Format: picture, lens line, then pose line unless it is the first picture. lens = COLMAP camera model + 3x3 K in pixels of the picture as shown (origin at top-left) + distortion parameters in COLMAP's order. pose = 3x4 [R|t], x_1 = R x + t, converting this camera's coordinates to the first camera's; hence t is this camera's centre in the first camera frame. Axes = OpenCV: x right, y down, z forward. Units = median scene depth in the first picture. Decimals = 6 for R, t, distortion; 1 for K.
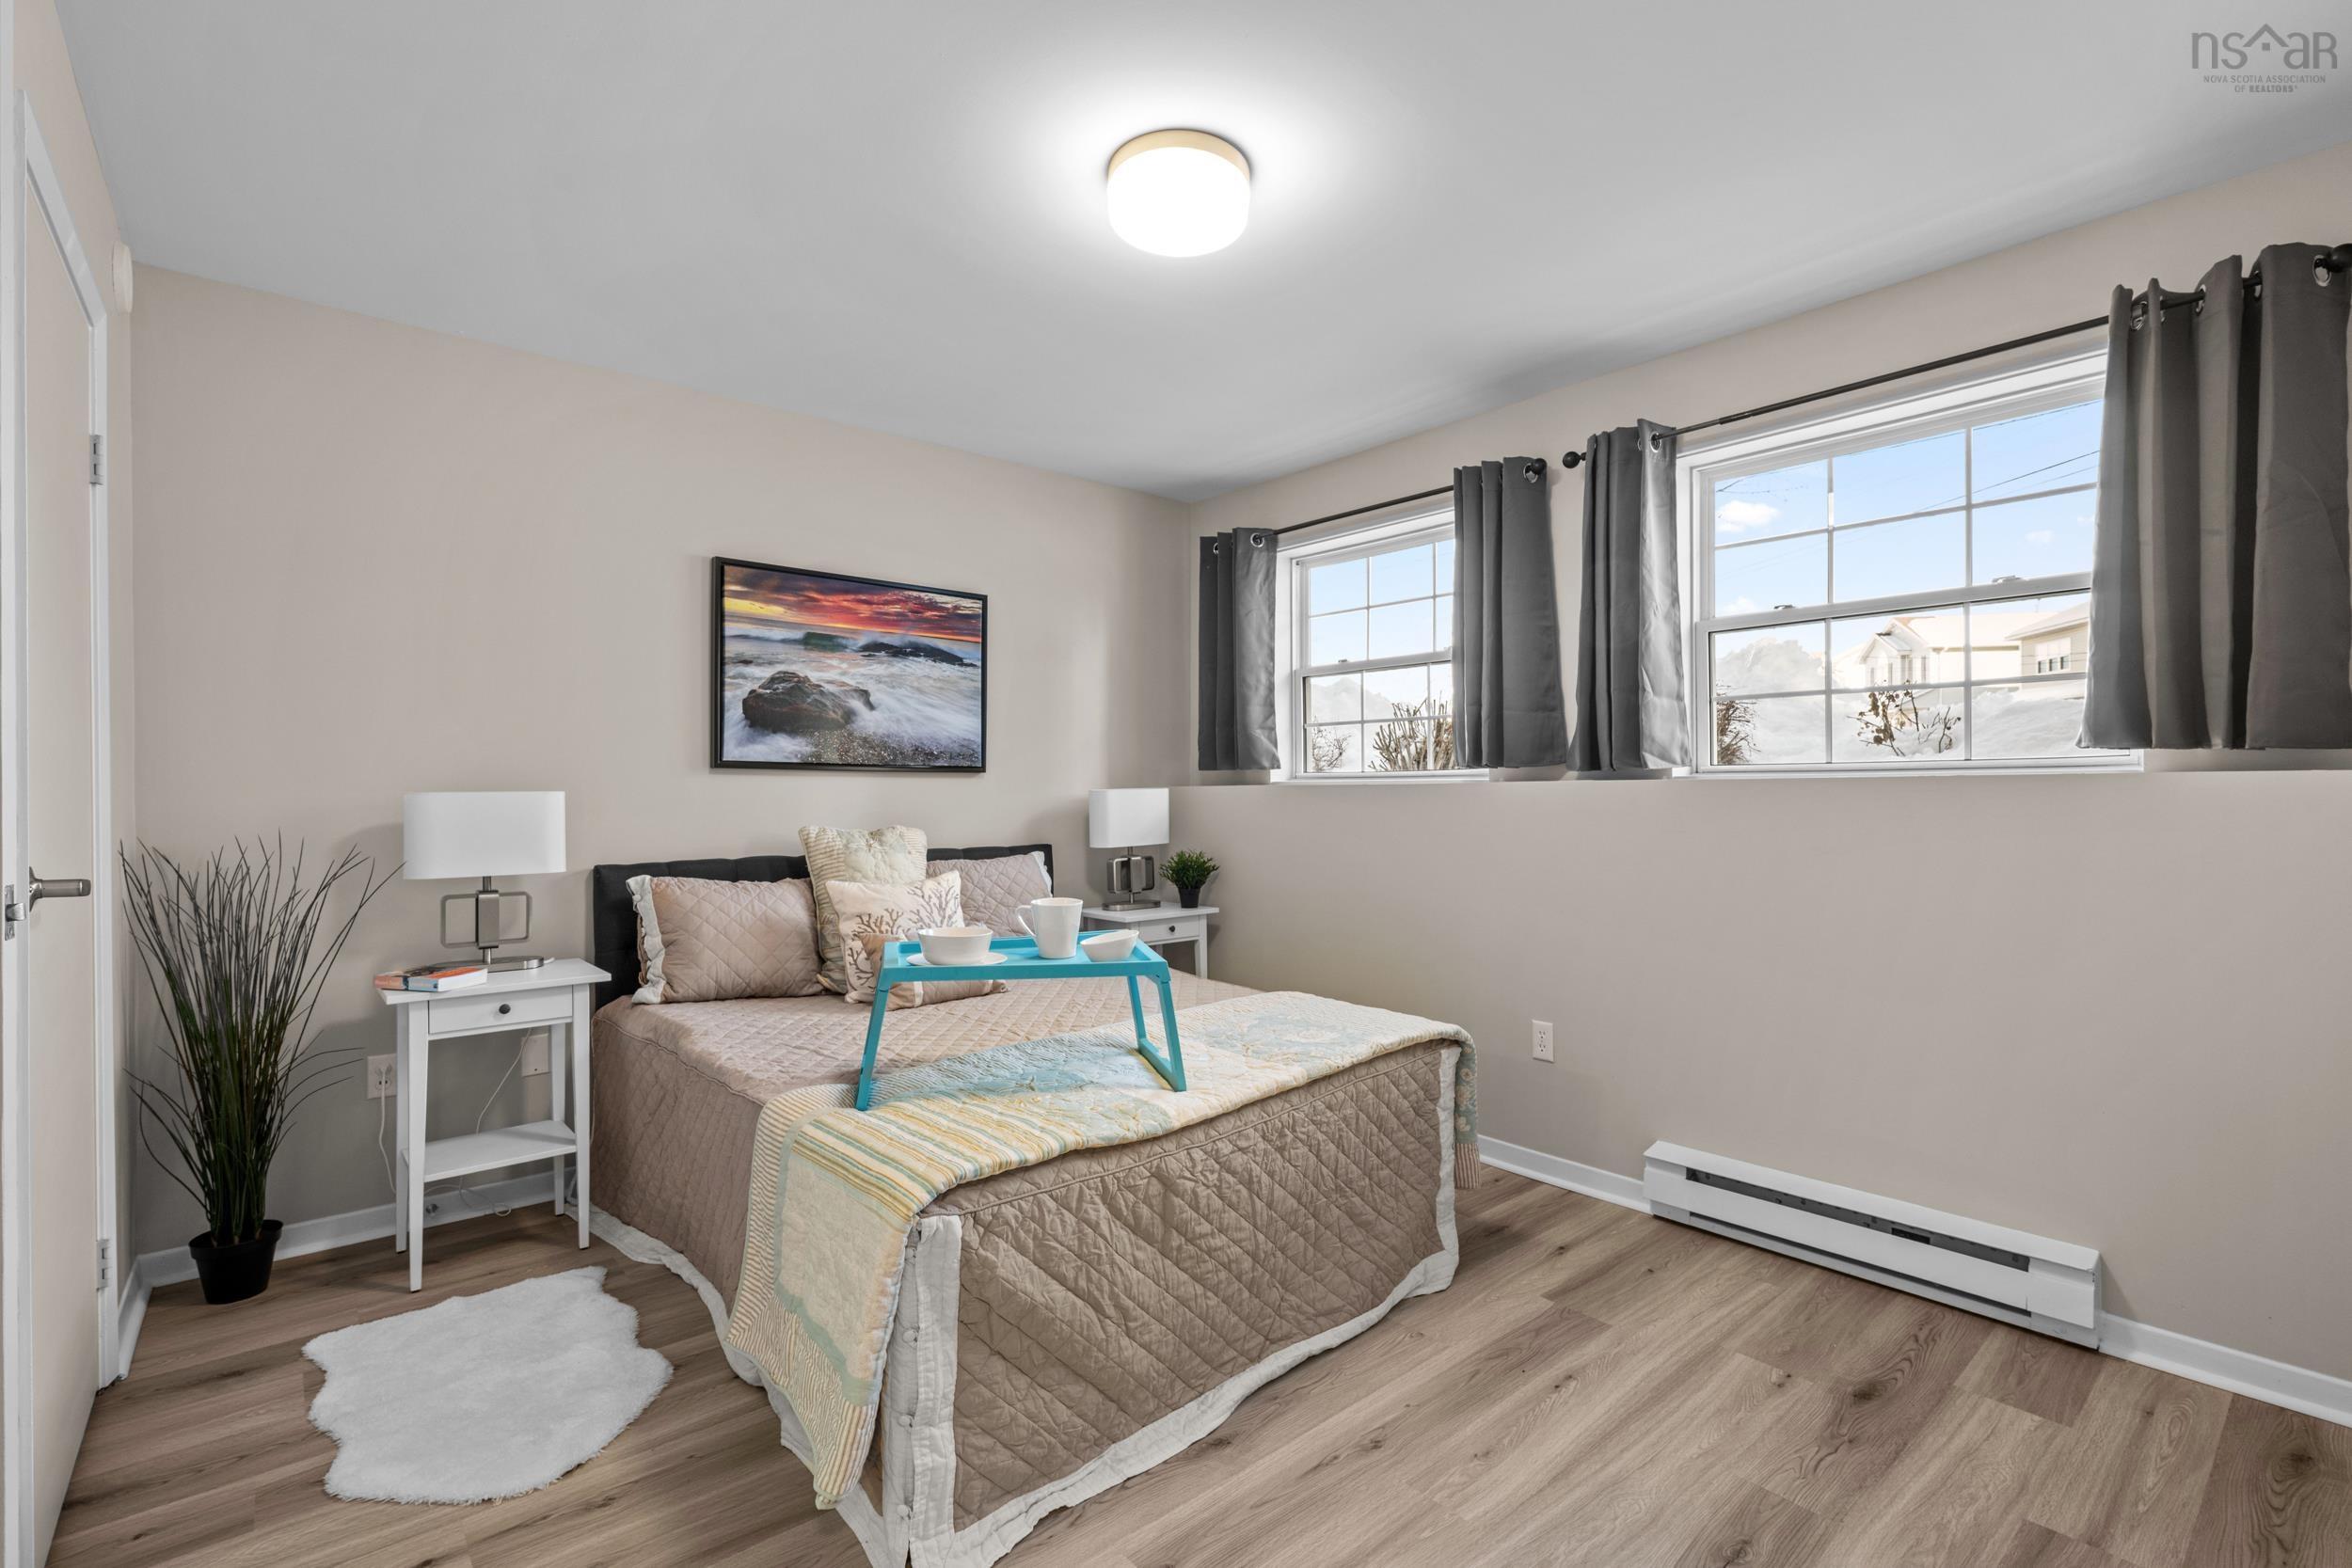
lens RADIAL K [[1038.5, 0, 1176.0], [0, 1038.5, 784.0], [0, 0, 1]] dist [-0.000151, 0.000232]
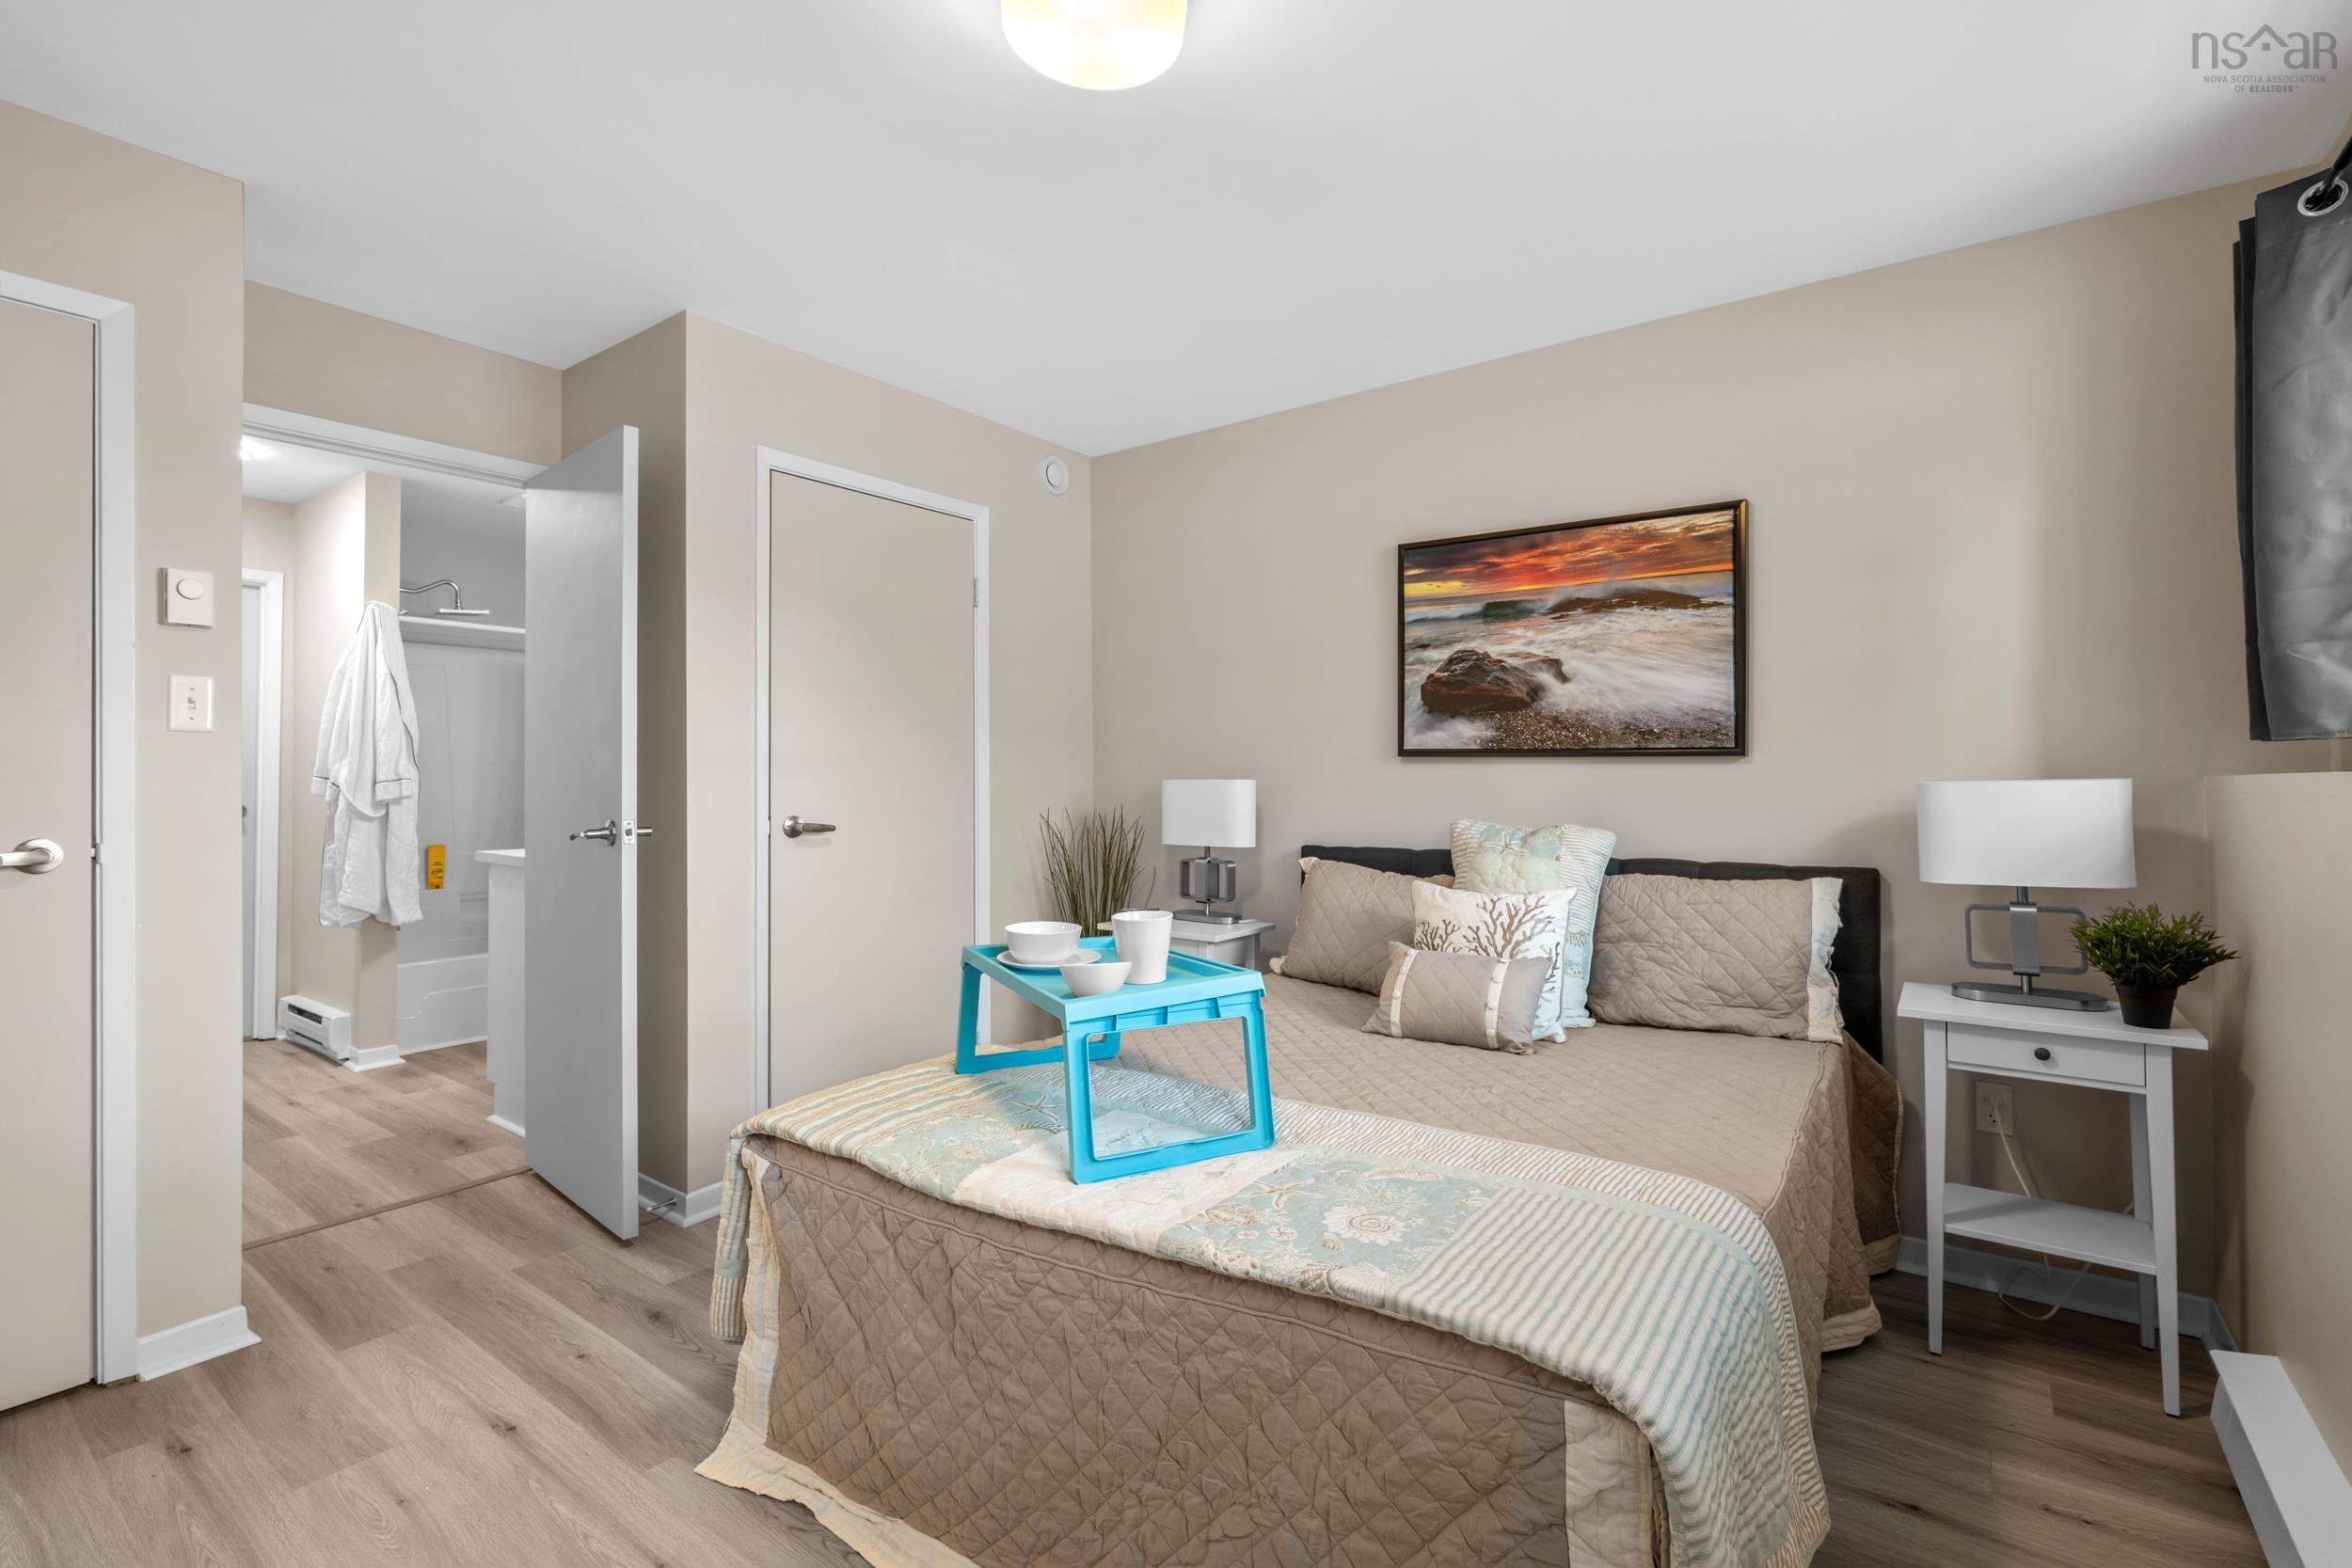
lens RADIAL K [[1038.6, 0, 1181.6], [0, 1038.6, 764.3], [0, 0, 1]] dist [0.001110, 0.000115]
pose [[0.241020, -0.009483, -0.970474, 0.441797], [0.001605, 0.999955, -0.009372, 0.000729], [0.970519, 0.000701, 0.241024, 0.521965]]
